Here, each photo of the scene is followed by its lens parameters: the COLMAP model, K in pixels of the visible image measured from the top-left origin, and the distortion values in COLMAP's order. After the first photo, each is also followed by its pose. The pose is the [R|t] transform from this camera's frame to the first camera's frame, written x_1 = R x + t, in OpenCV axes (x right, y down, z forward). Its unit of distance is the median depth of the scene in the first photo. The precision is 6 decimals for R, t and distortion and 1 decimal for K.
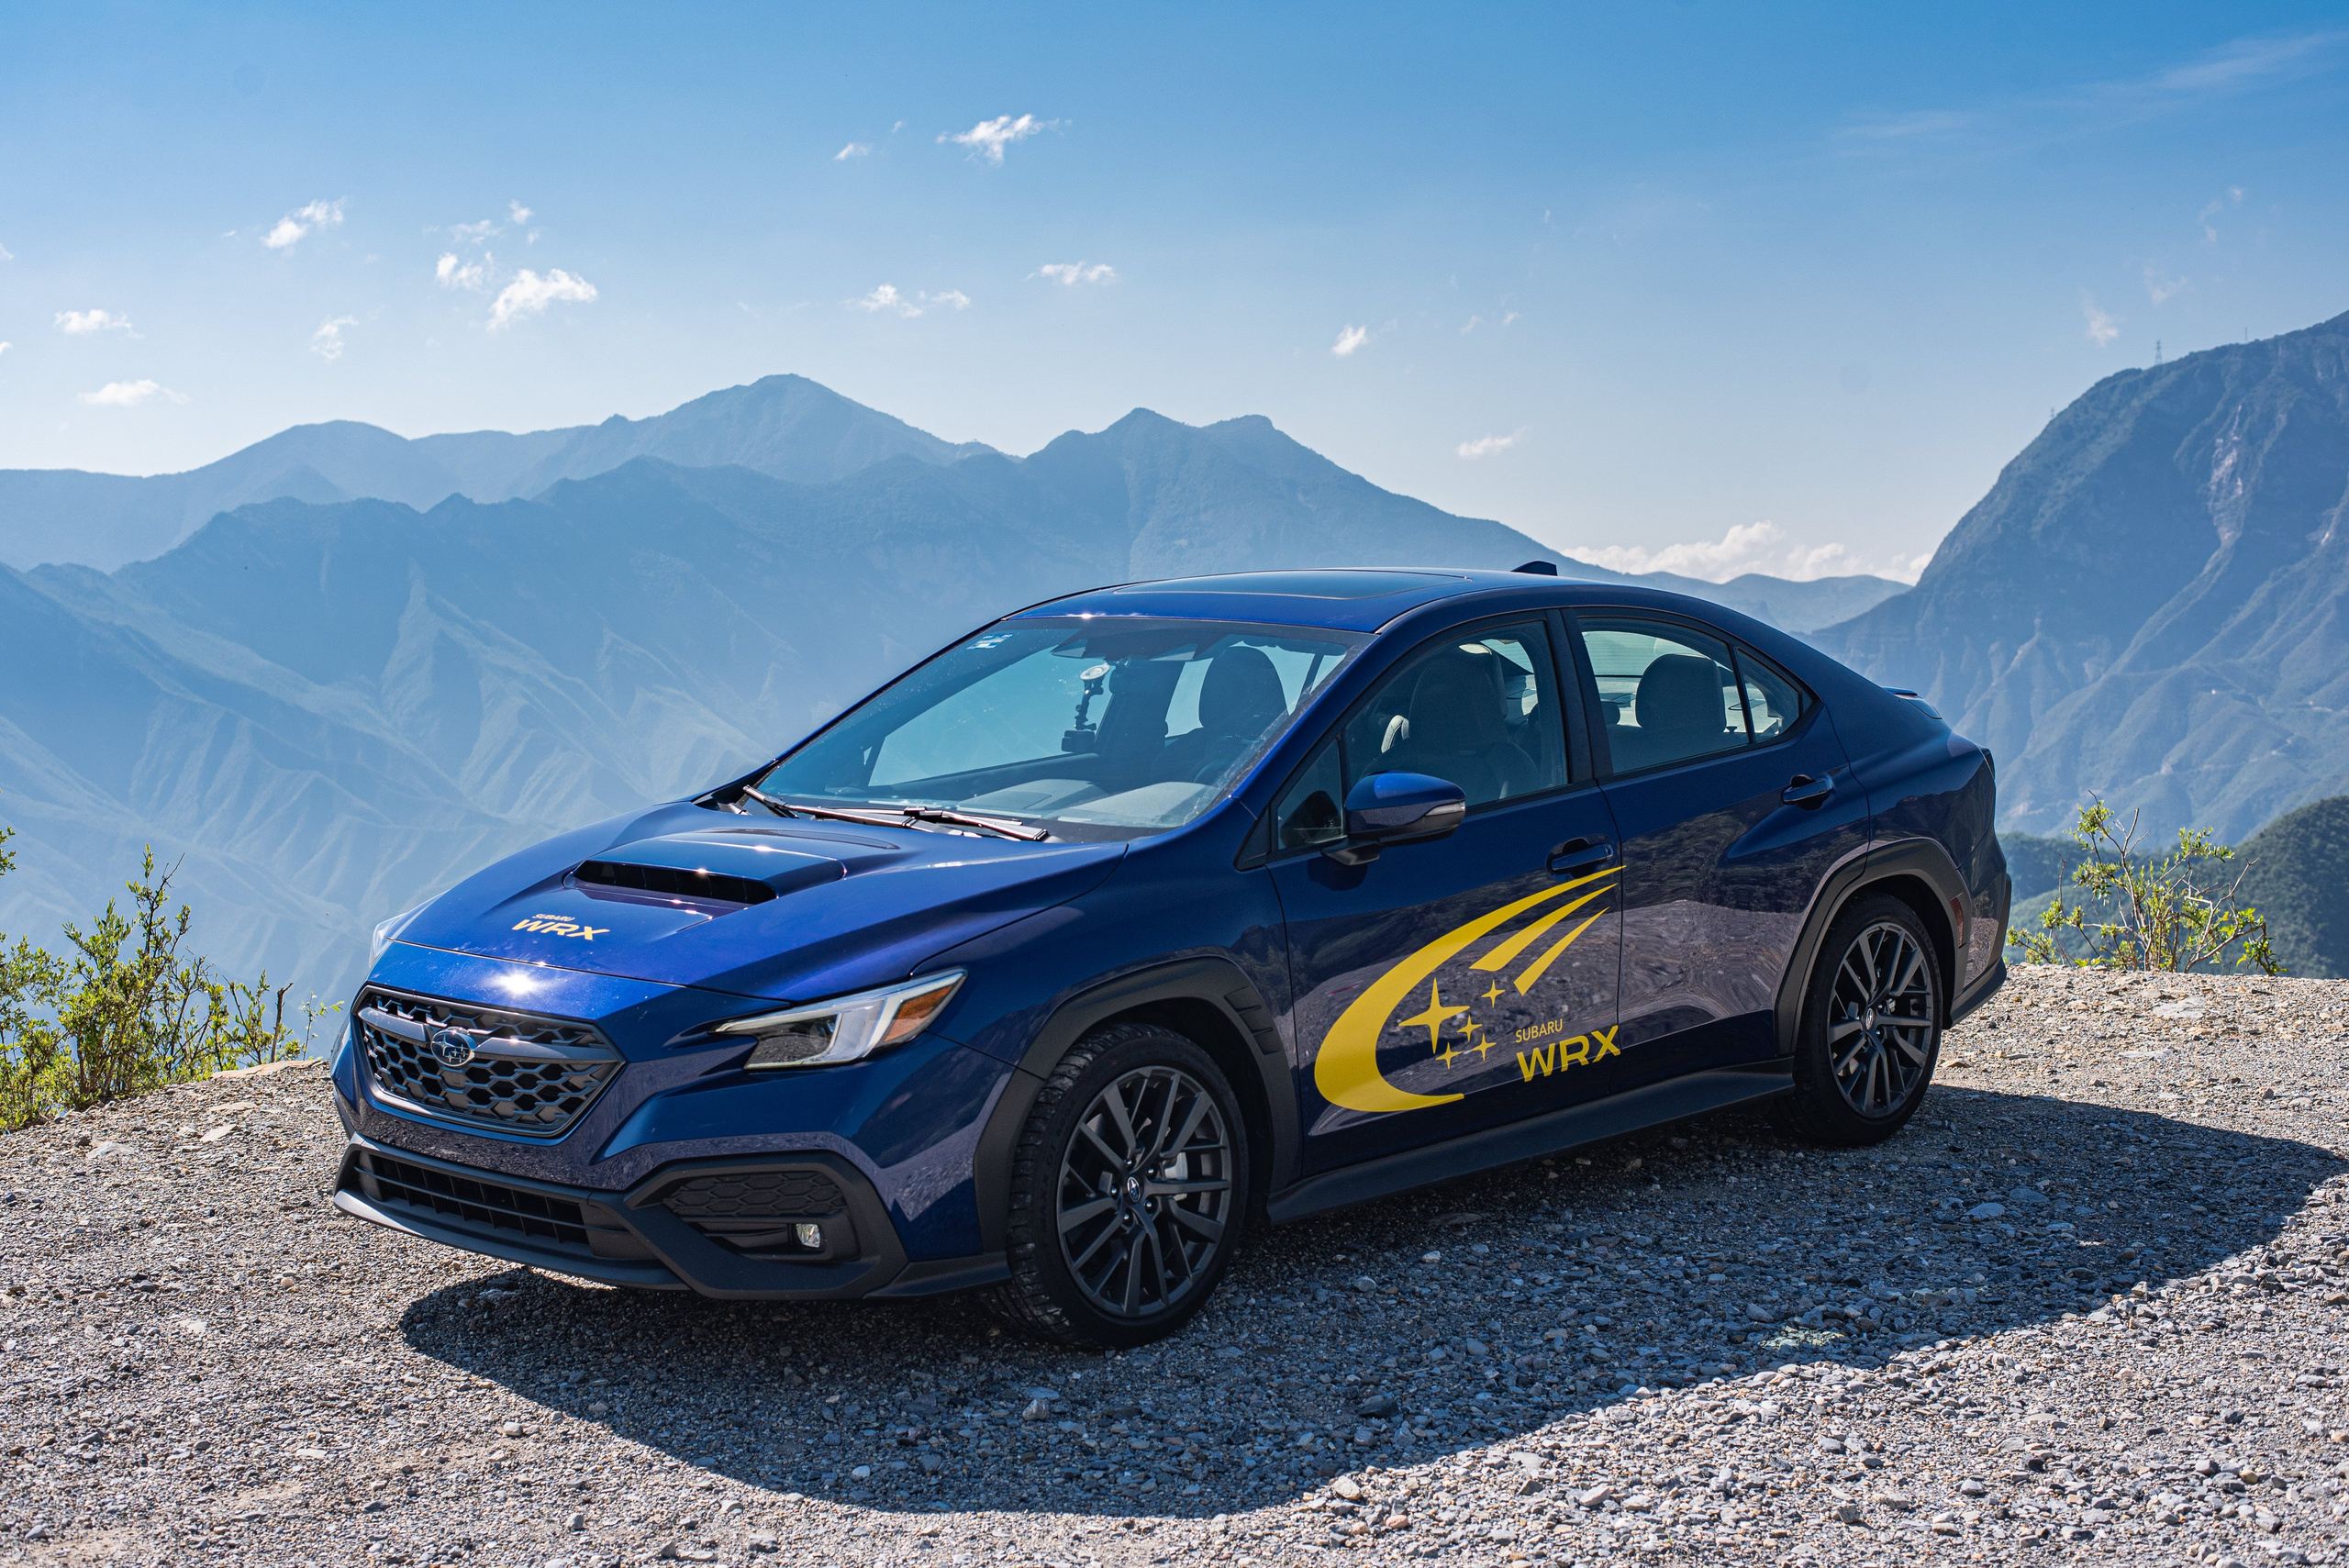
lens RADIAL K [[3440.2, 0, 1174.5], [0, 3440.2, 784.0], [0, 0, 1]] dist [-0.098293, 0.001806]
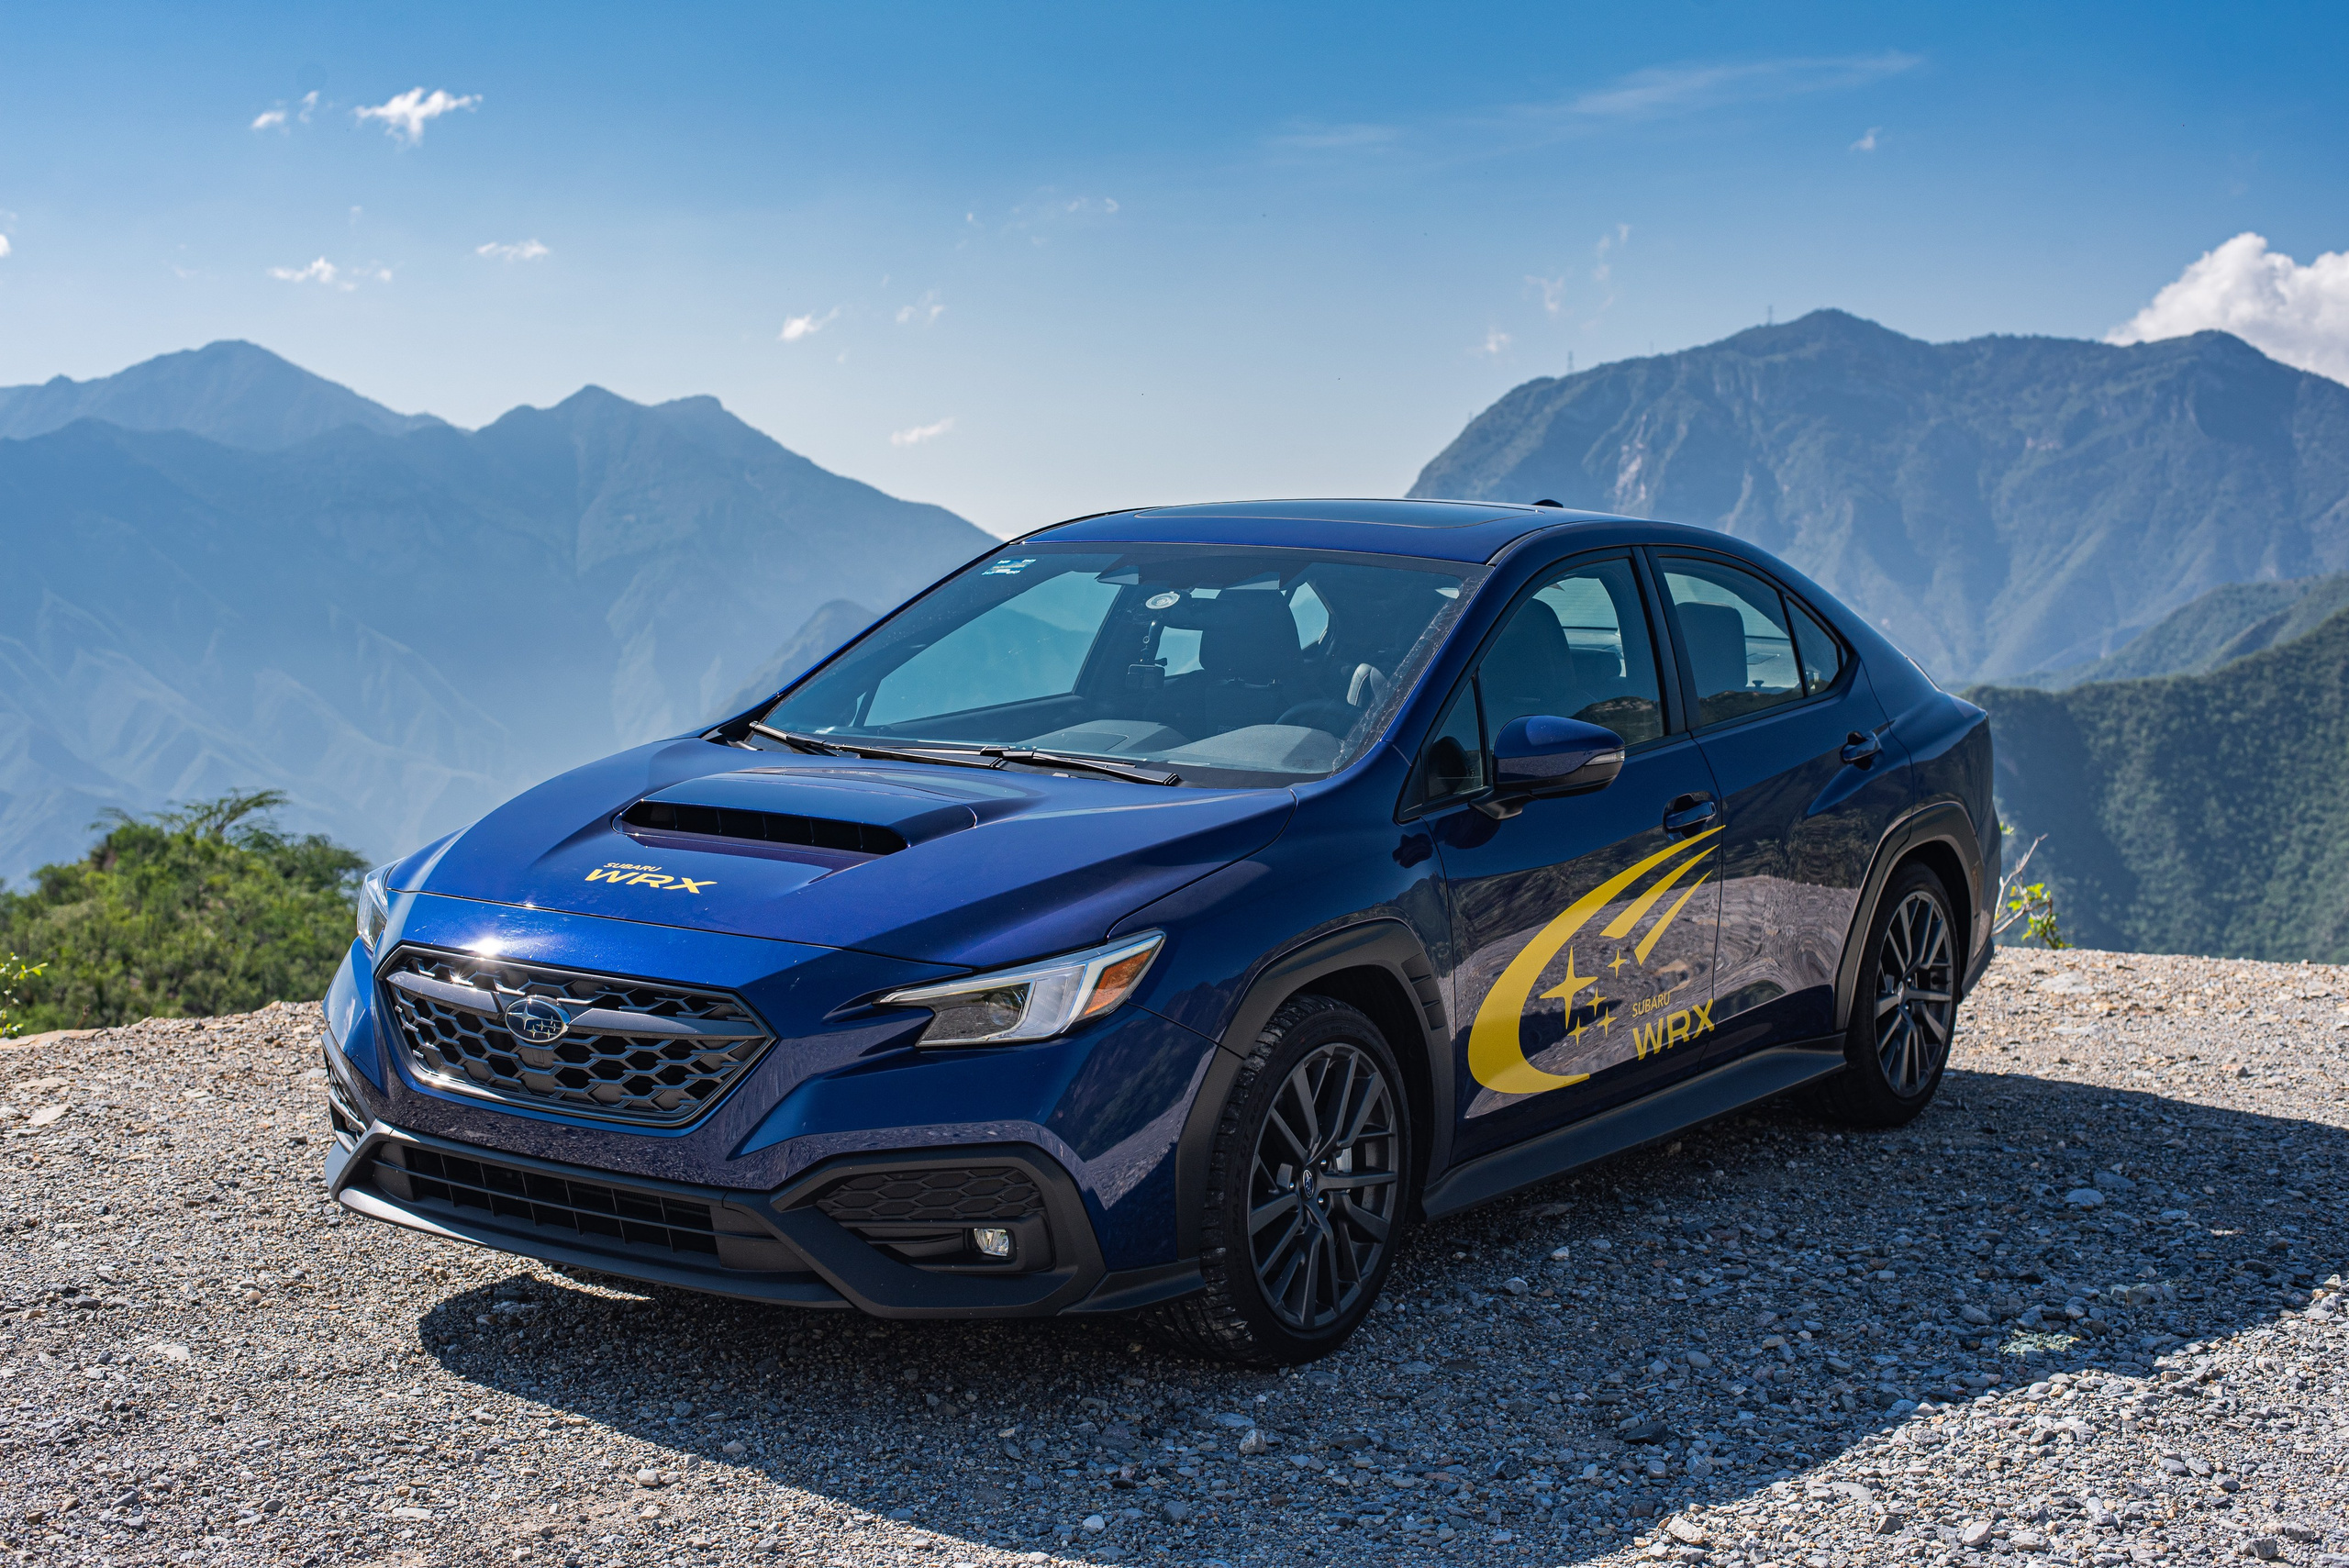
lens RADIAL K [[3339.5, 0, 1174.5], [0, 3339.5, 784.0], [0, 0, 1]] dist [-0.100293, 0.021777]
pose [[0.985816, 0.015433, 0.167116, -0.178236], [-0.016598, 0.999847, 0.005577, 0.011090], [-0.167005, -0.008272, 0.985921, 0.157272]]
